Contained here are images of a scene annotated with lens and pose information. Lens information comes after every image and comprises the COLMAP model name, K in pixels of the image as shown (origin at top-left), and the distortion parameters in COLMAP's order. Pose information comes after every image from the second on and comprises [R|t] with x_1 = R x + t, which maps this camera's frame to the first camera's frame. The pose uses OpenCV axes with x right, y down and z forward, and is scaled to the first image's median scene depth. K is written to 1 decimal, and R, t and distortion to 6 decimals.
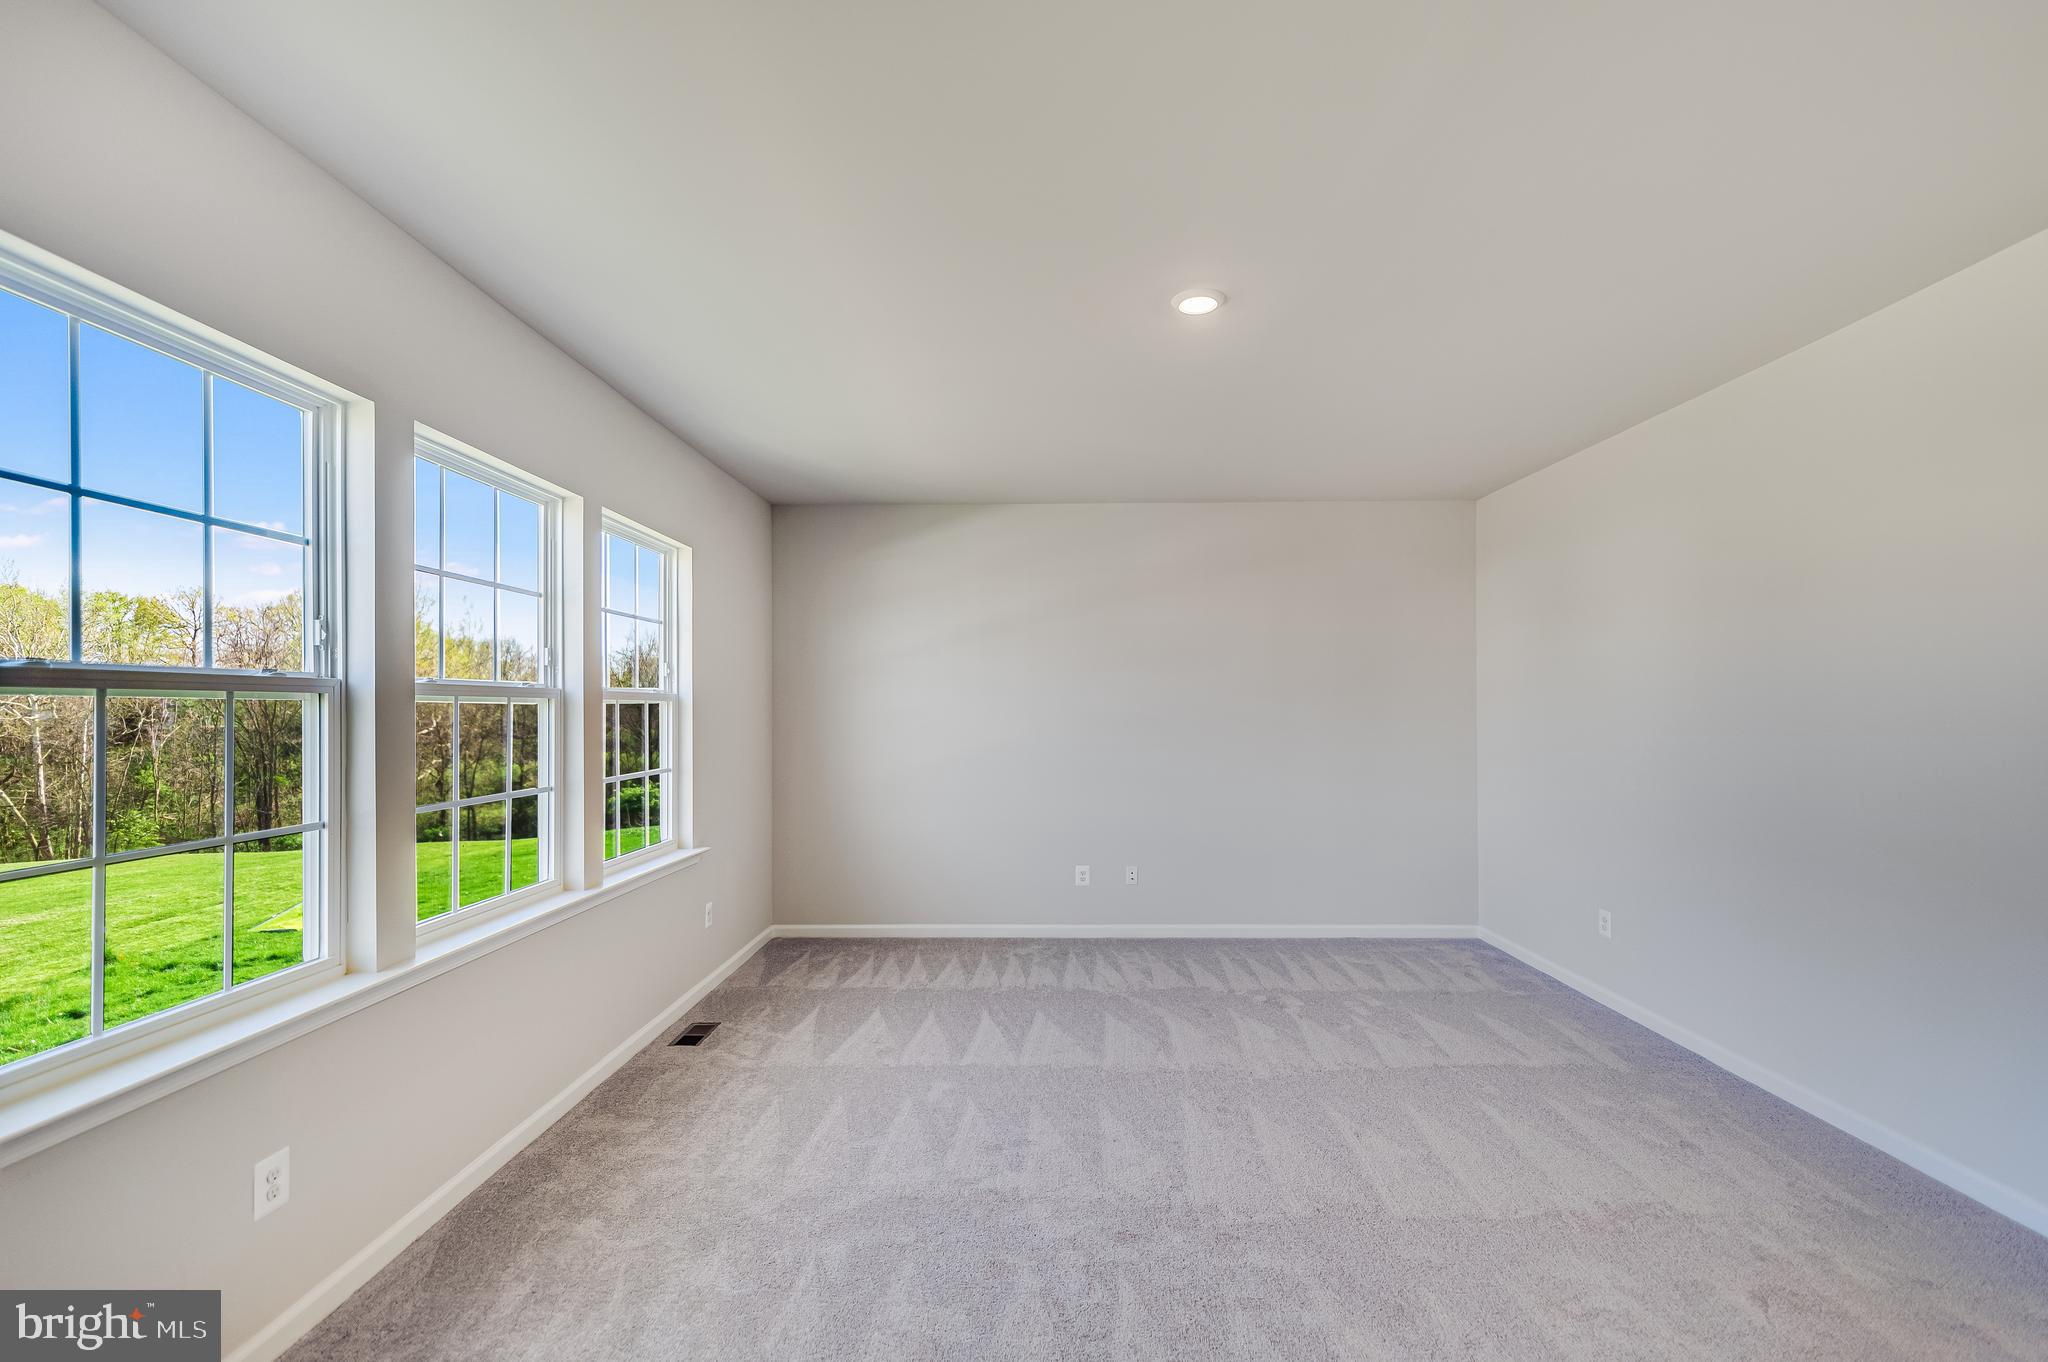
lens RADIAL K [[897.8, 0, 1035.7], [0, 897.8, 674.6], [0, 0, 1]] dist [0.006899, 0.001577]
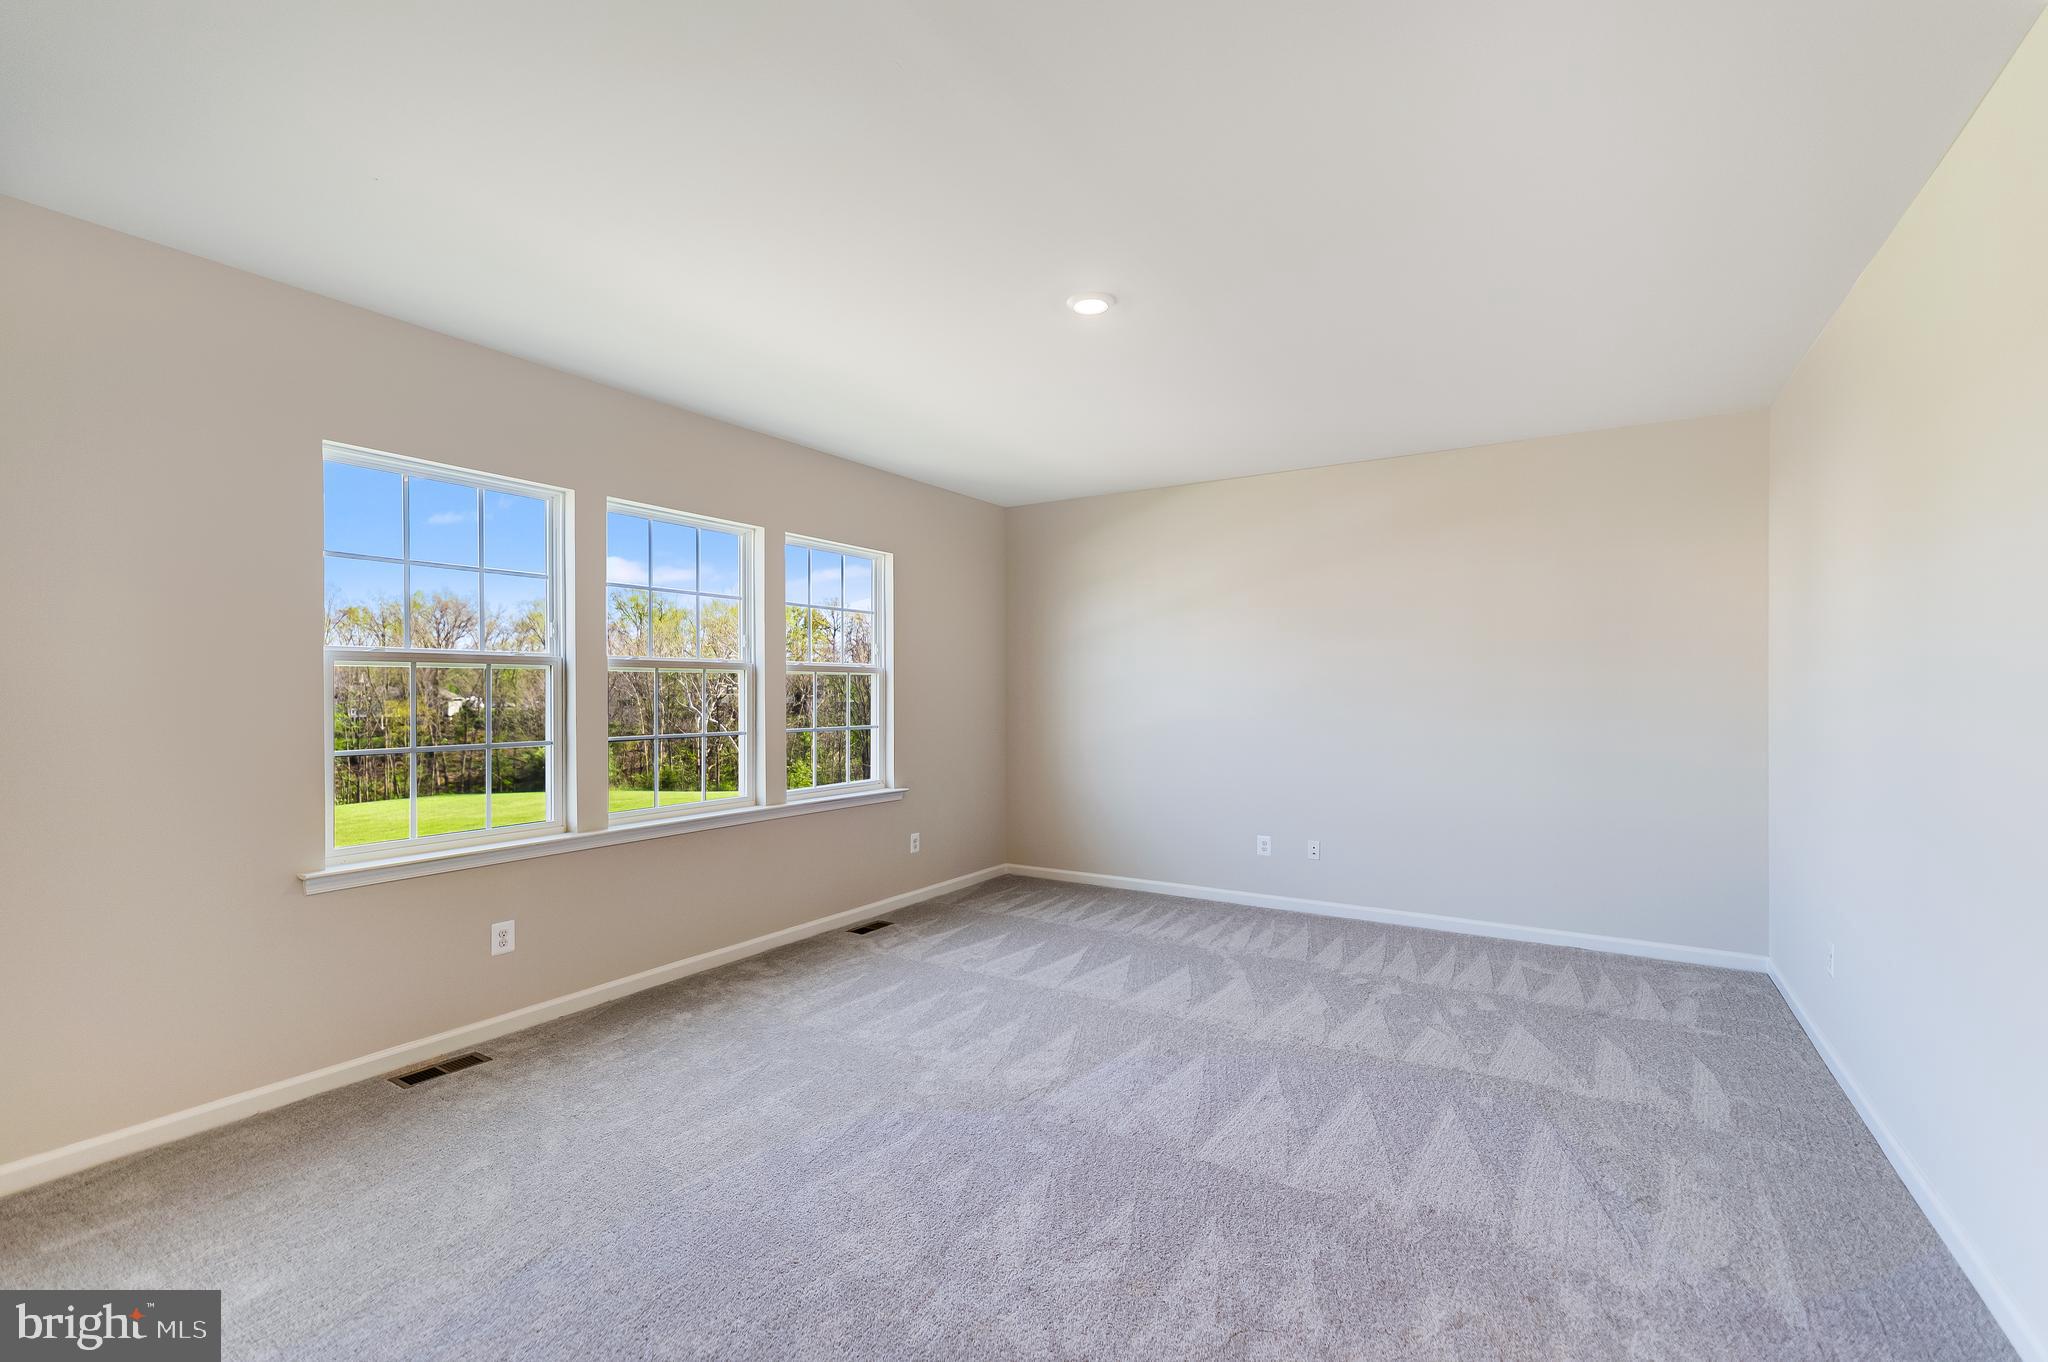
lens RADIAL K [[897.8, 0, 1047.0], [0, 897.8, 657.8], [0, 0, 1]] dist [0.006899, 0.001577]
pose [[0.857545, -0.016161, -0.514154, 0.461224], [0.017047, 0.999850, -0.002994, 0.014325], [0.514126, -0.006198, 0.857692, 0.013045]]
